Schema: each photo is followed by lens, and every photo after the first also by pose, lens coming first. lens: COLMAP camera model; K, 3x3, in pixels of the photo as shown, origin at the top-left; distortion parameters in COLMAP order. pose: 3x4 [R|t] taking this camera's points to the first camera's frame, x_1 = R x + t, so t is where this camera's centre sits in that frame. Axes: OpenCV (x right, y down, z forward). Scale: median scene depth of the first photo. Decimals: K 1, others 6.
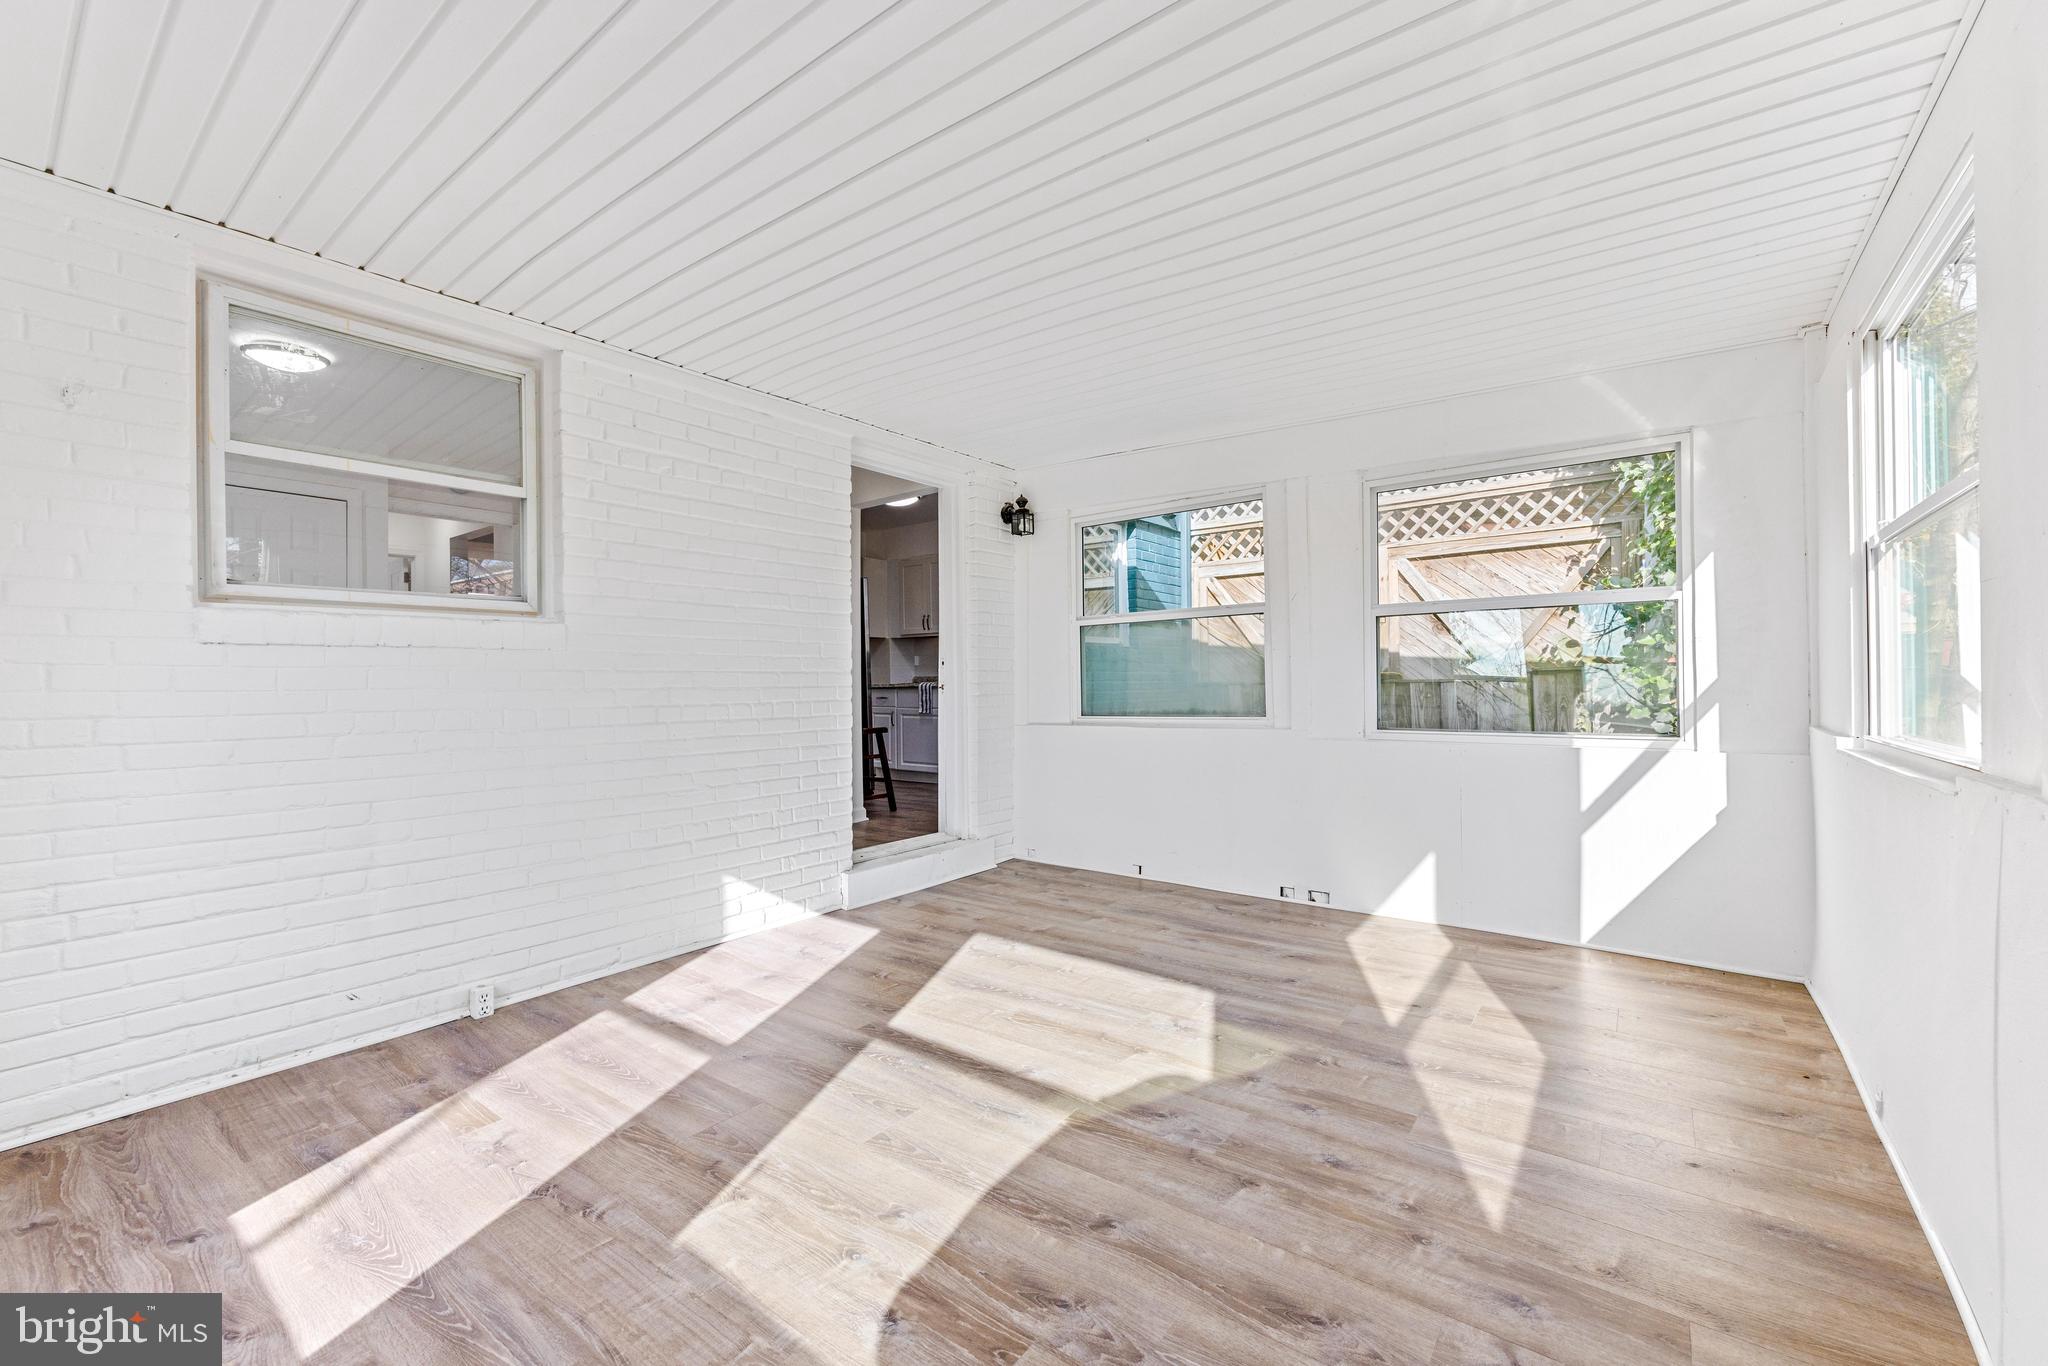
lens RADIAL K [[832.6, 0, 1023.7], [0, 832.6, 682.2], [0, 0, 1]] dist [-0.004955, 0.000658]
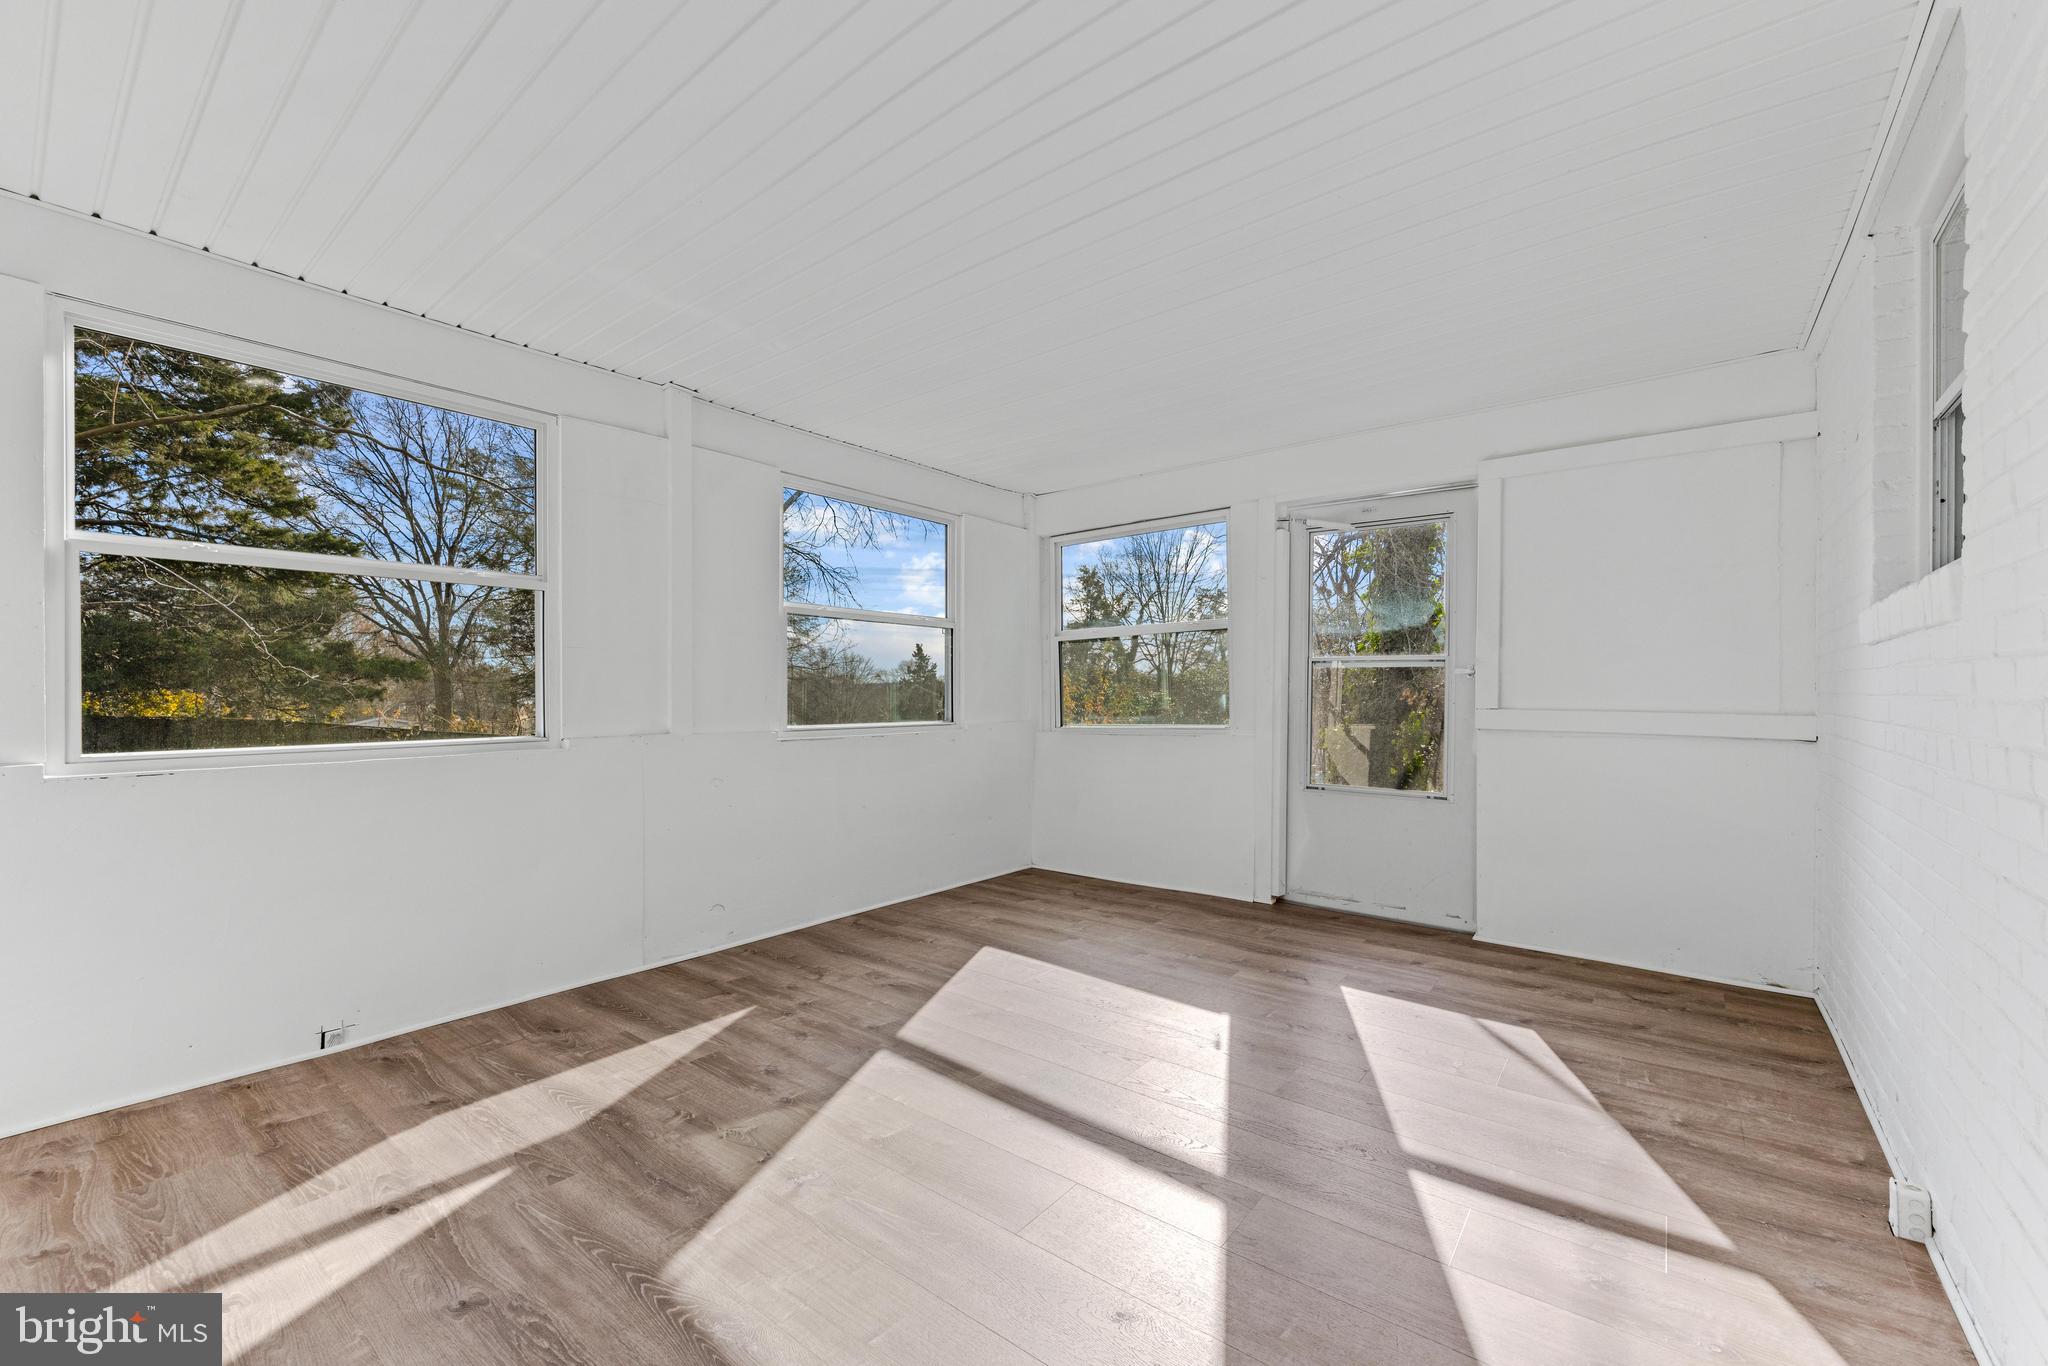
lens RADIAL K [[832.6, 0, 1024.7], [0, 832.6, 690.4], [0, 0, 1]] dist [-0.004955, 0.000658]
pose [[-0.999870, 0.006269, 0.014878, -0.019589], [0.006244, 0.999979, -0.001713, -0.000046], [-0.014888, -0.001619, -0.999888, 1.865103]]
